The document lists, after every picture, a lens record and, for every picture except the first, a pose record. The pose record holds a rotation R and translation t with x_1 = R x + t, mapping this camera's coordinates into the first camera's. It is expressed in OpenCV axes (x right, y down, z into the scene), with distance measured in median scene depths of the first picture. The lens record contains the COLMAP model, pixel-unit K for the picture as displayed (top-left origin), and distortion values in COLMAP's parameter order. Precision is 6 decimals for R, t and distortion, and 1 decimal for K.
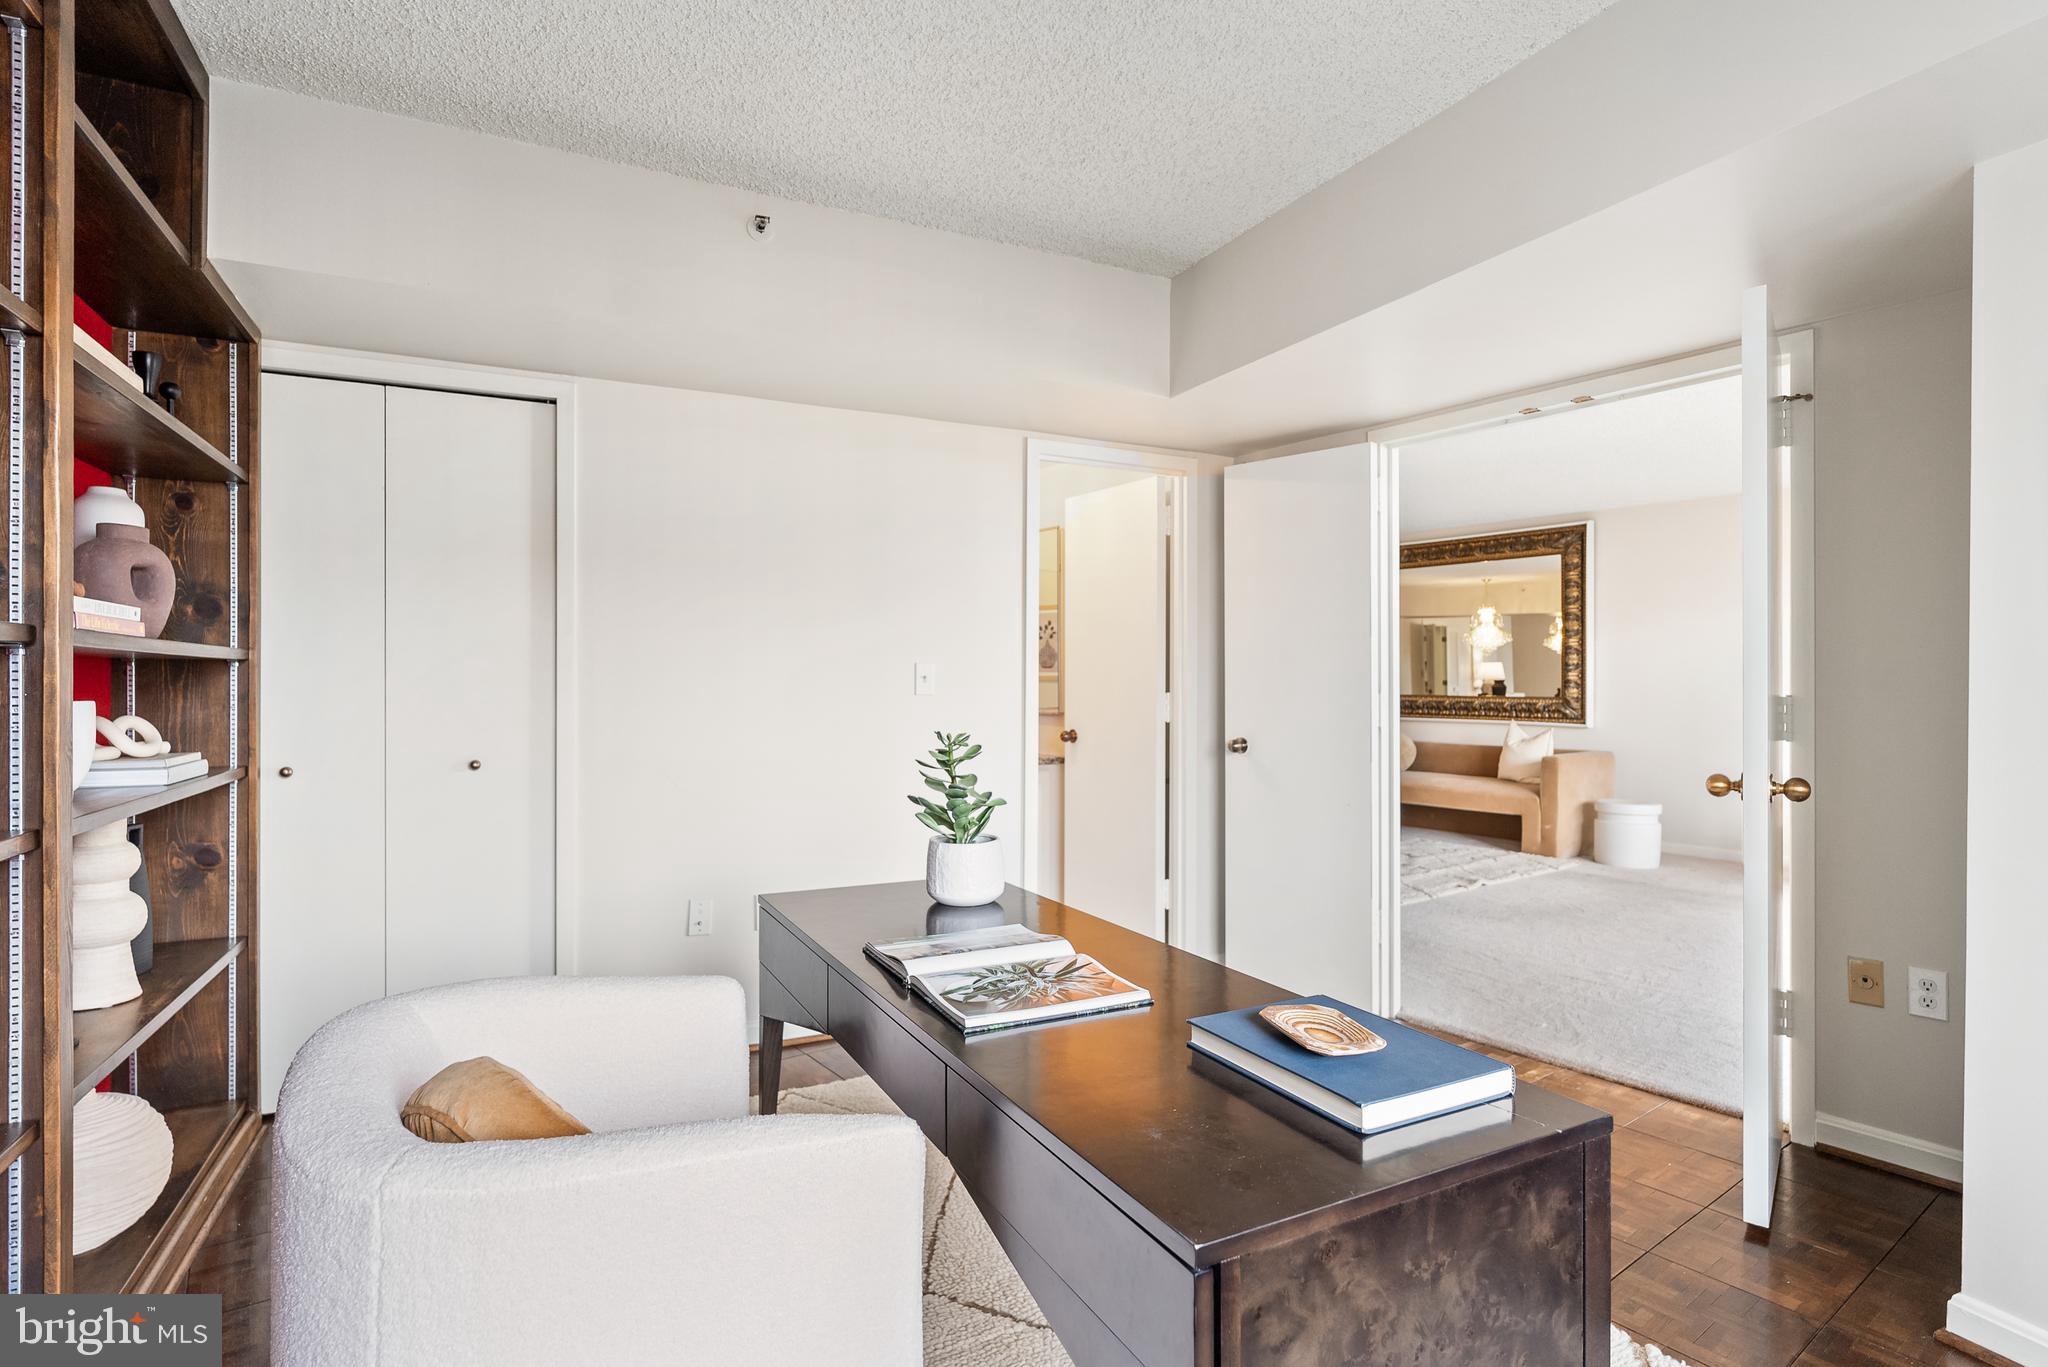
lens RADIAL K [[1014.9, 0, 1022.8], [0, 1014.9, 684.8], [0, 0, 1]] dist [0.001290, 0.000250]
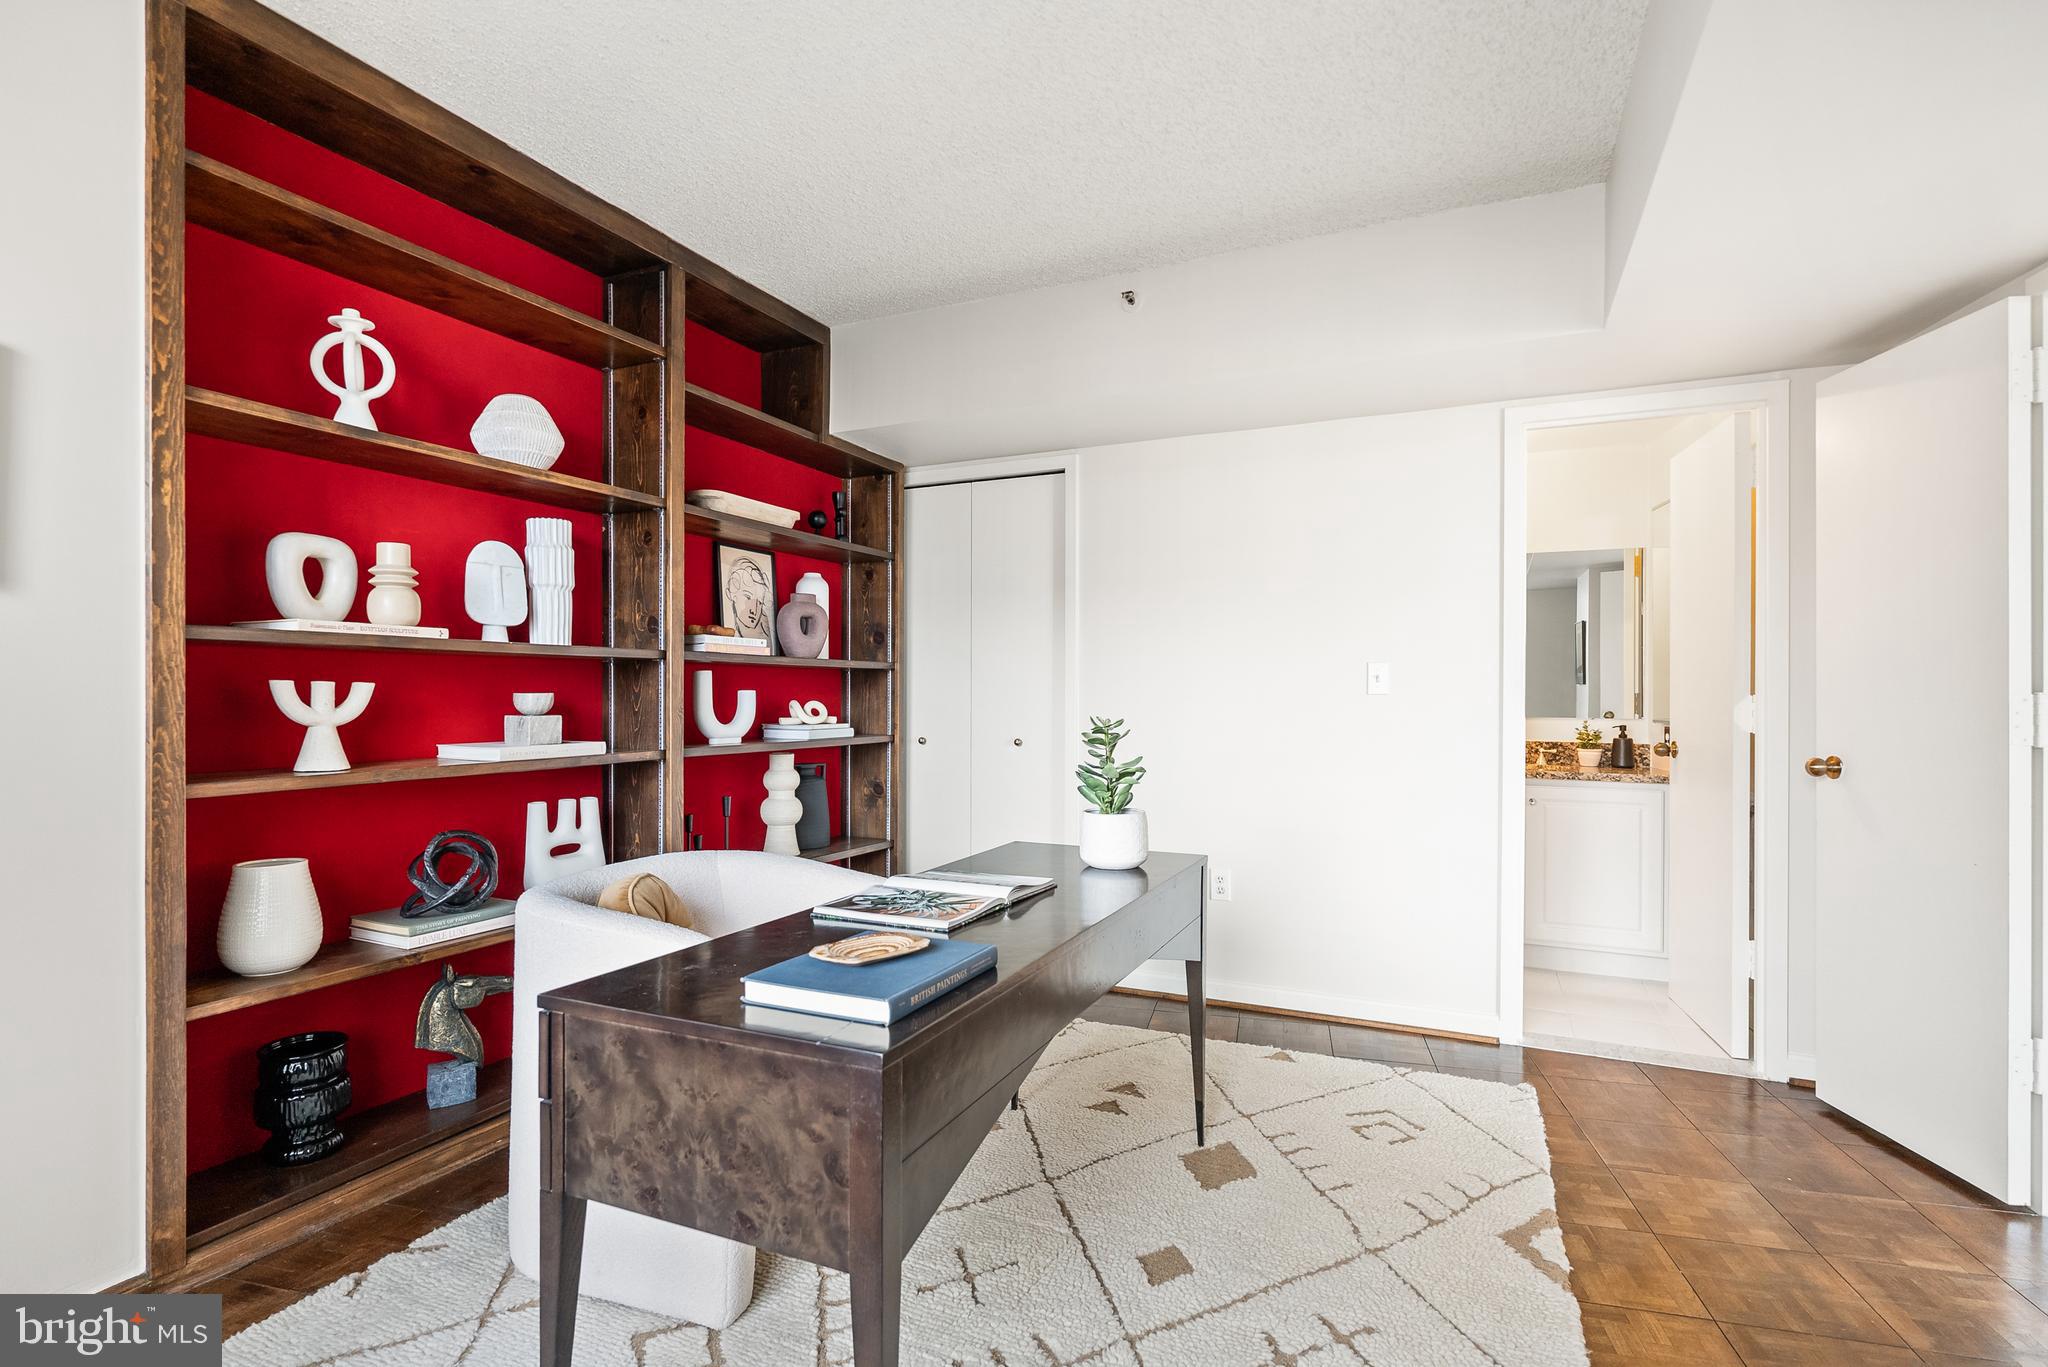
lens RADIAL K [[993.0, 0, 1025.1], [0, 993.0, 701.7], [0, 0, 1]] dist [-0.005243, -0.000536]
pose [[0.626575, 0.004481, -0.779348, 0.601920], [-0.007388, 0.999973, -0.000191, 0.026308], [0.779326, 0.005878, 0.626591, 0.174564]]
